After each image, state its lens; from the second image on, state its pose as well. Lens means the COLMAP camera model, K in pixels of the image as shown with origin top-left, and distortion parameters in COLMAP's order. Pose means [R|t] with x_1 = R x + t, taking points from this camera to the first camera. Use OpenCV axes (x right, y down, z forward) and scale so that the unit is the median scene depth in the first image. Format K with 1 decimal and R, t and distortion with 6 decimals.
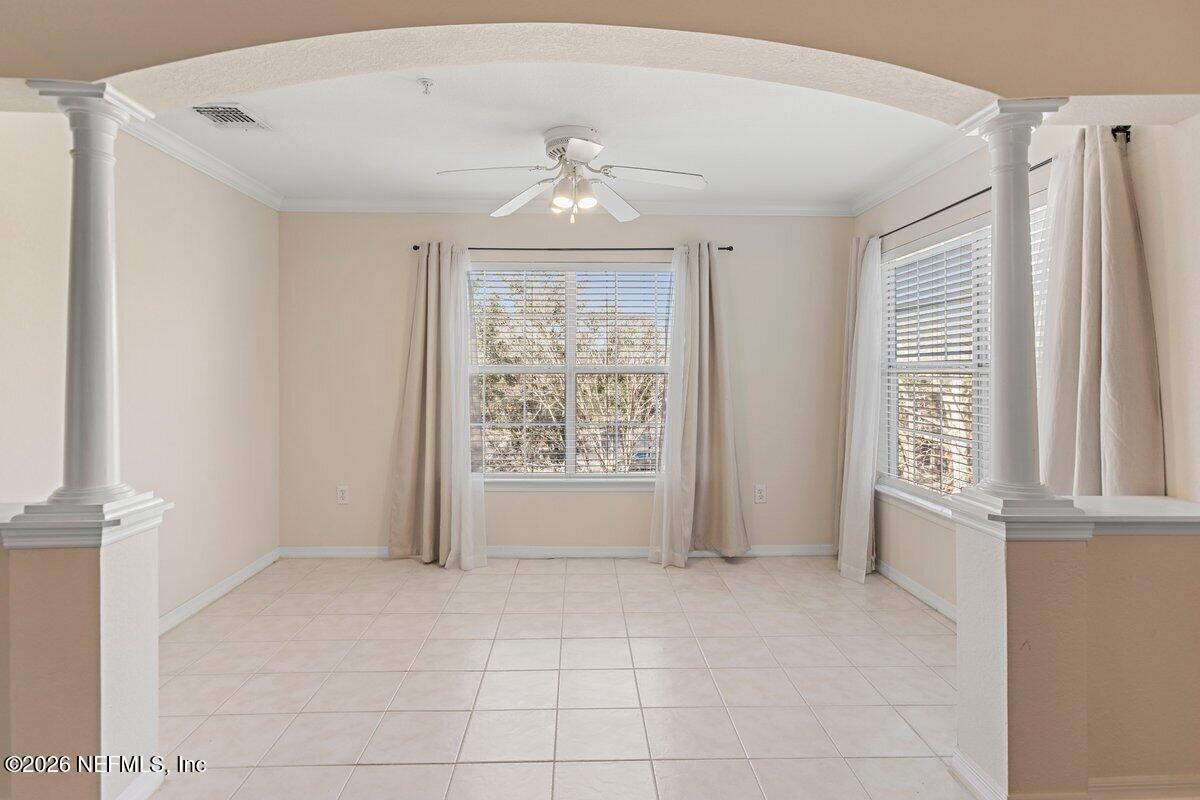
lens RADIAL K [[639.1, 0, 600.5], [0, 639.1, 367.7], [0, 0, 1]] dist [0.000118, -0.000072]
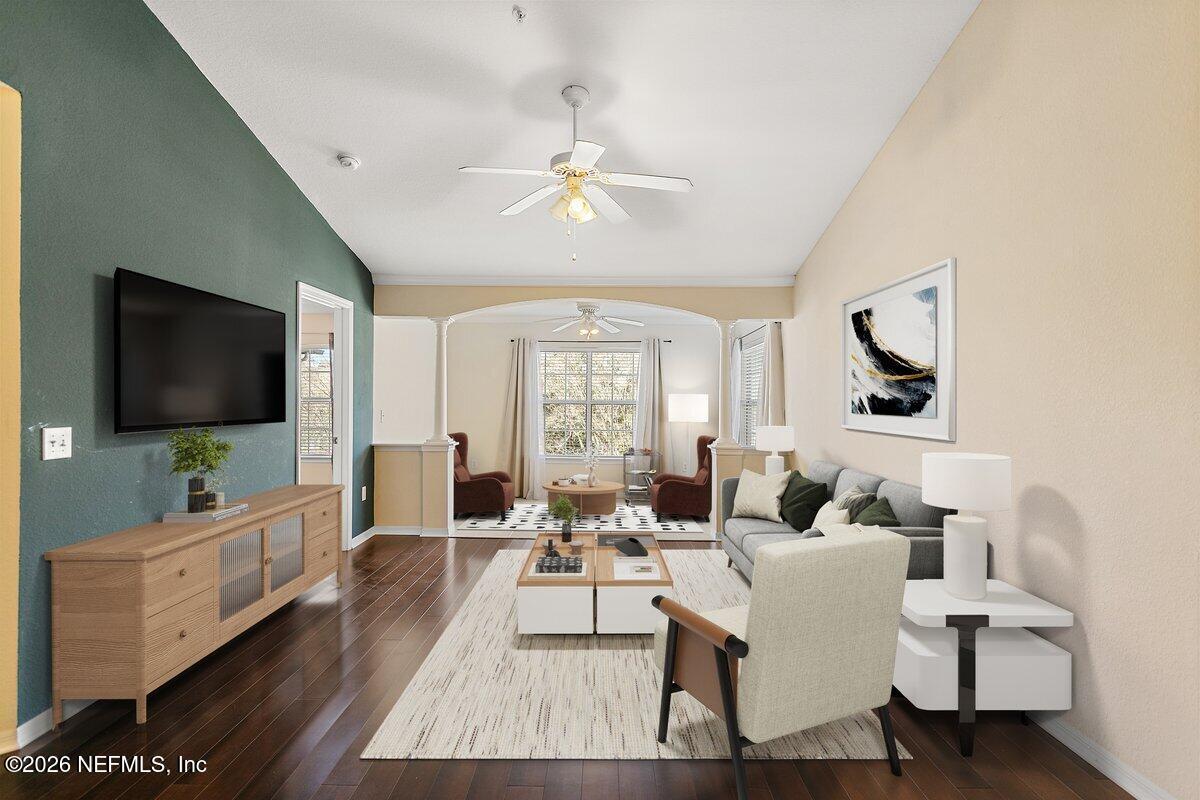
lens RADIAL K [[638.8, 0, 600.0], [0, 638.8, 400.0], [0, 0, 1]] dist [-0.000790, -0.000323]
pose [[0.998935, 0.007839, -0.045472, 0.079846], [-0.008009, 0.999962, -0.003551, 0.002746], [0.045443, 0.003911, 0.998959, -0.995638]]
